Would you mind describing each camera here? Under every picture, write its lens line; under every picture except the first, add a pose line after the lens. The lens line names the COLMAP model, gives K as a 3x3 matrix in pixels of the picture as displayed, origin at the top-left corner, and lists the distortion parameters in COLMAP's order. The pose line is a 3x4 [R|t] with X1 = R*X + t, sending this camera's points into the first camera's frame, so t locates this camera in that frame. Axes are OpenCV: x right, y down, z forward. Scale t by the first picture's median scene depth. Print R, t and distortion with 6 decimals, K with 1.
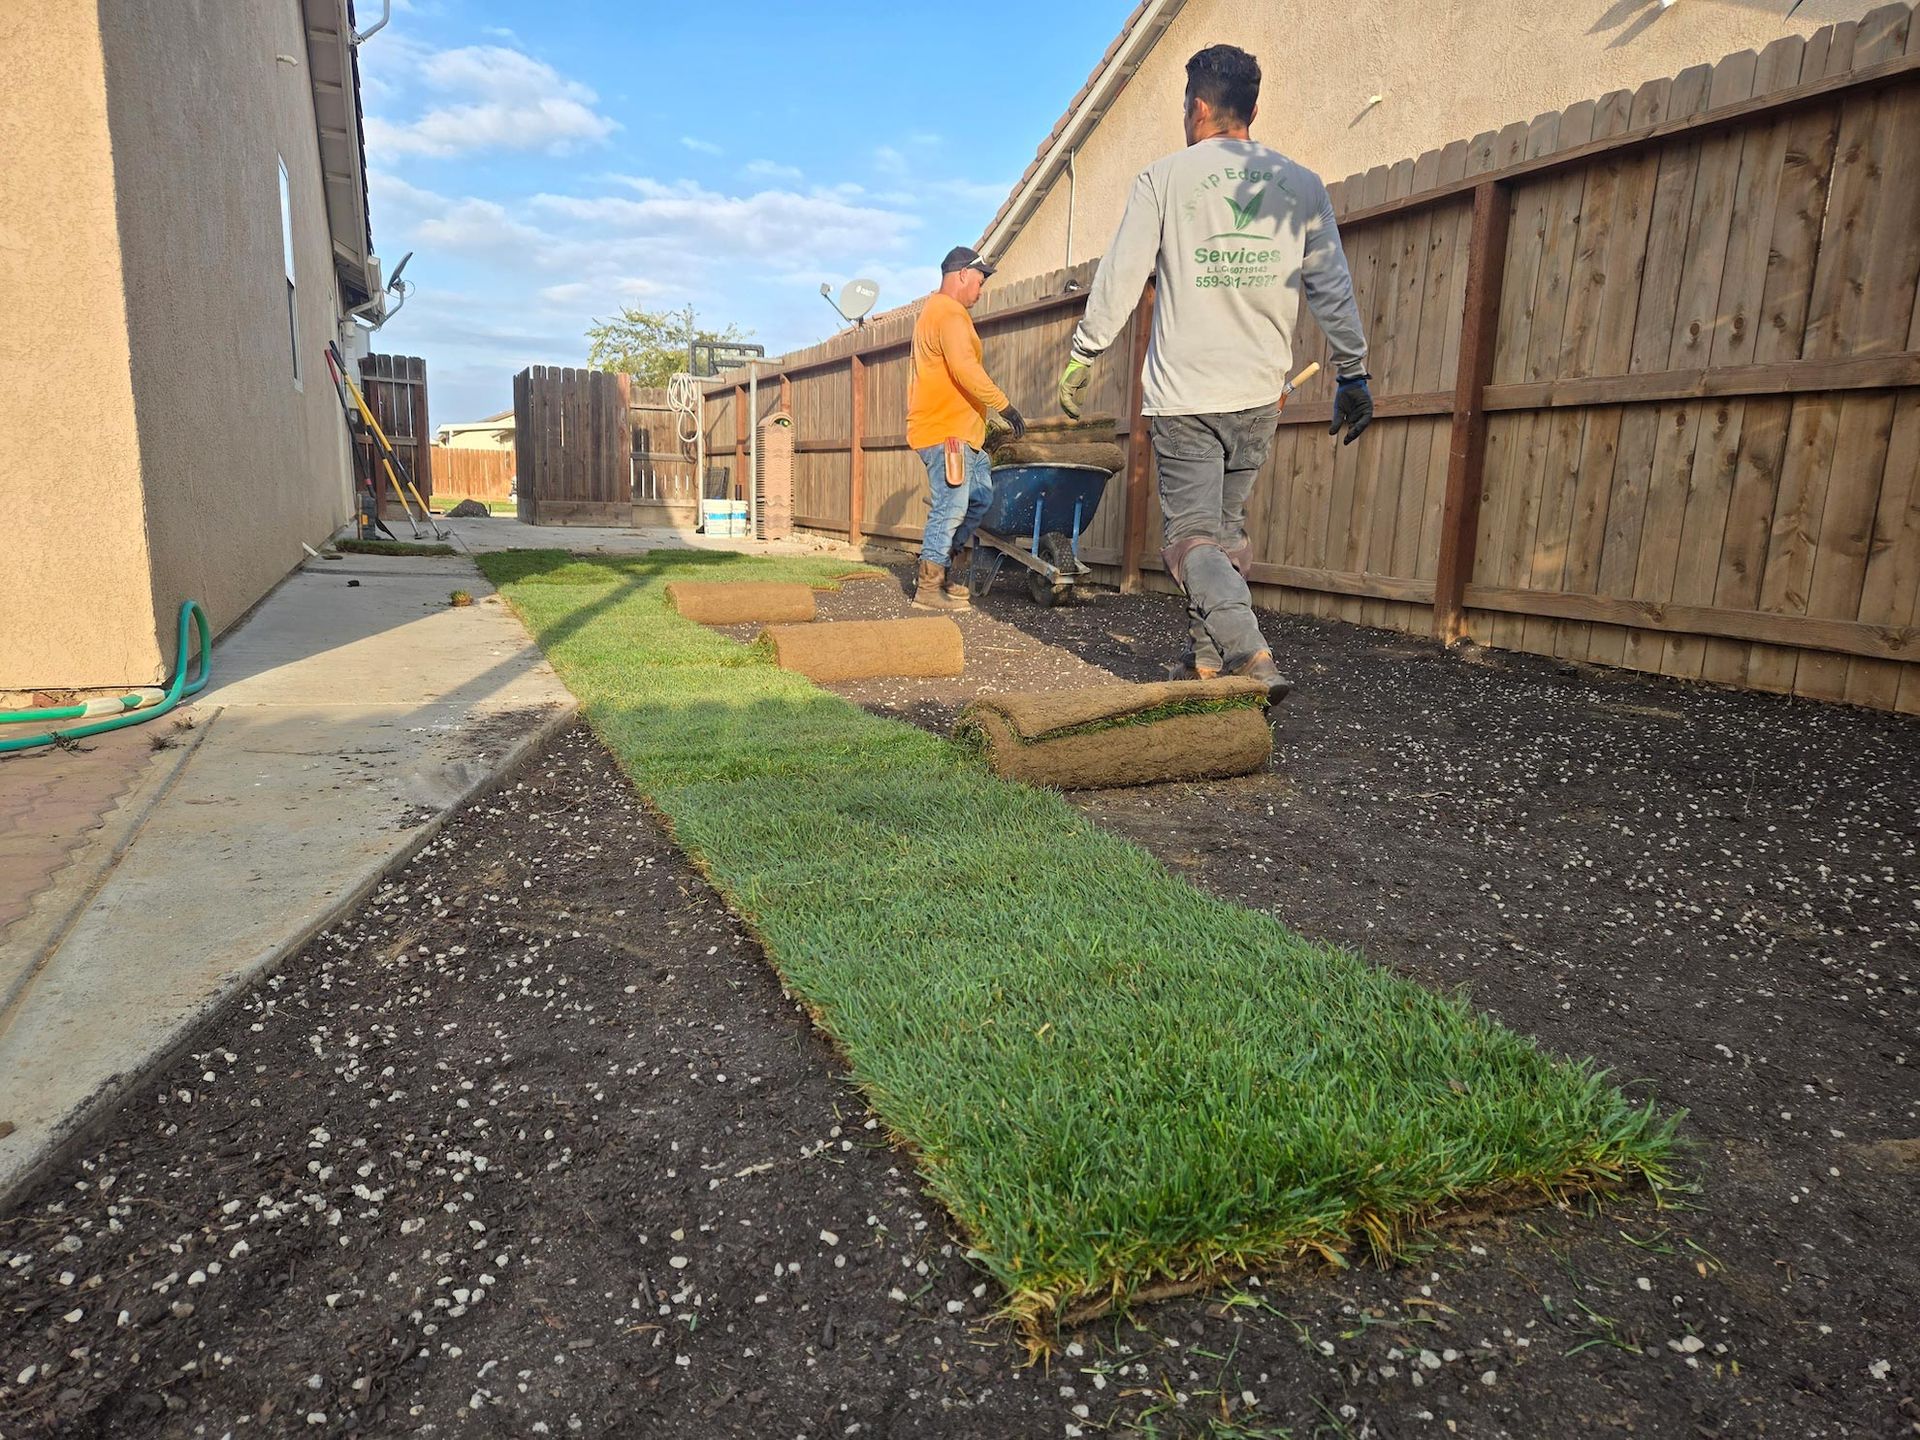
lens RADIAL K [[1382.1, 0, 909.7], [0, 1382.1, 772.6], [0, 0, 1]] dist [0.075523, -0.068914]
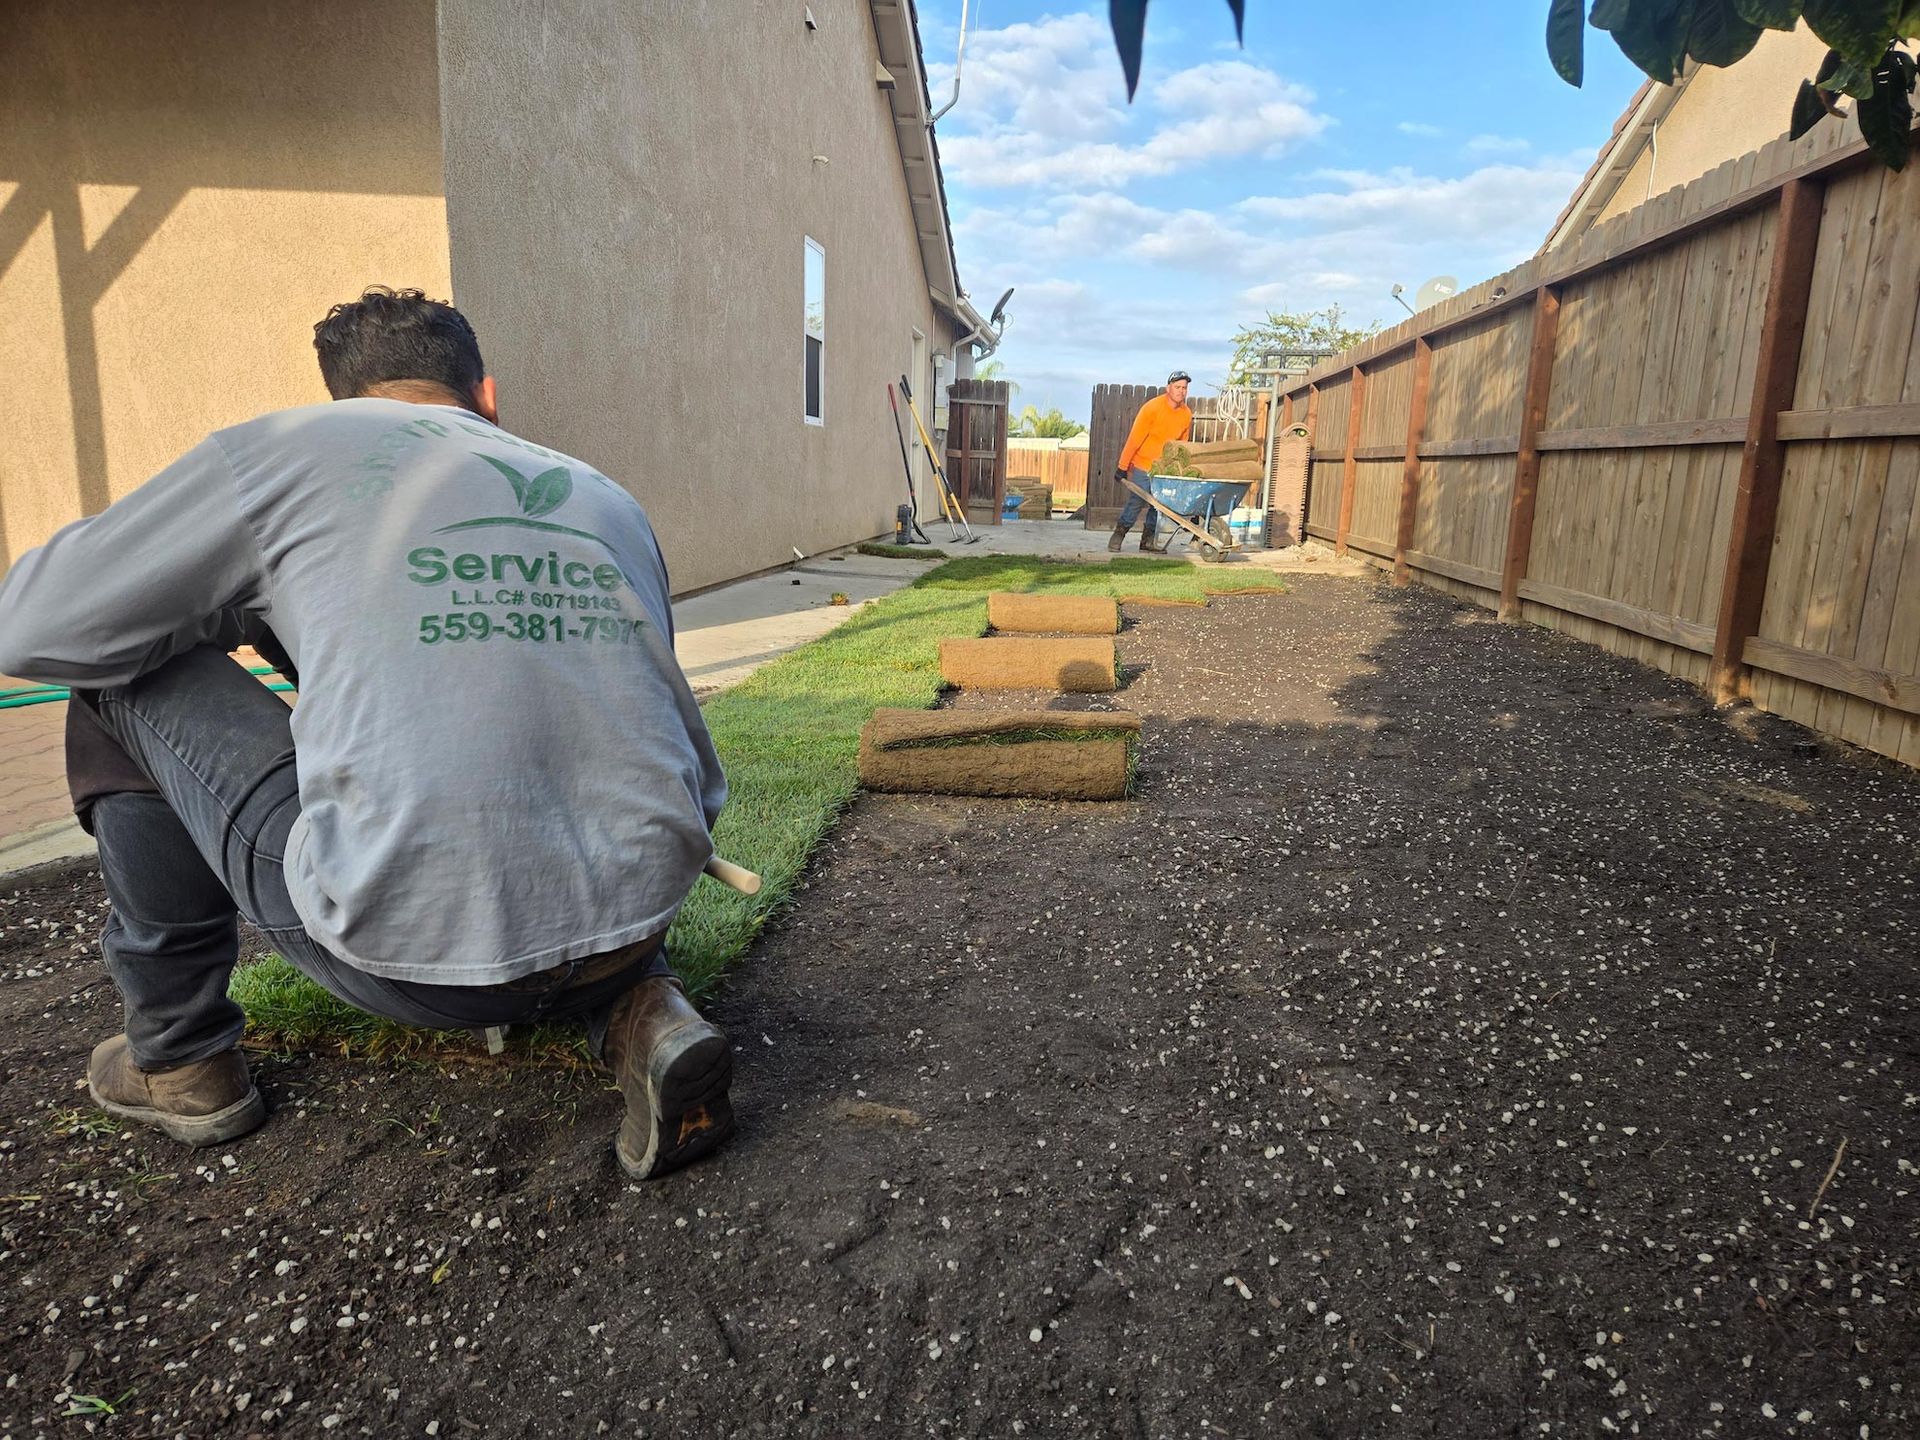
lens RADIAL K [[1437.6, 0, 990.9], [0, 1437.6, 813.2], [0, 0, 1]] dist [0.079341, -0.114292]
pose [[0.844127, 0.125139, -0.521335, 0.395369], [-0.107175, 0.992138, 0.064614, -0.027211], [0.525322, 0.001332, 0.850902, -0.021778]]
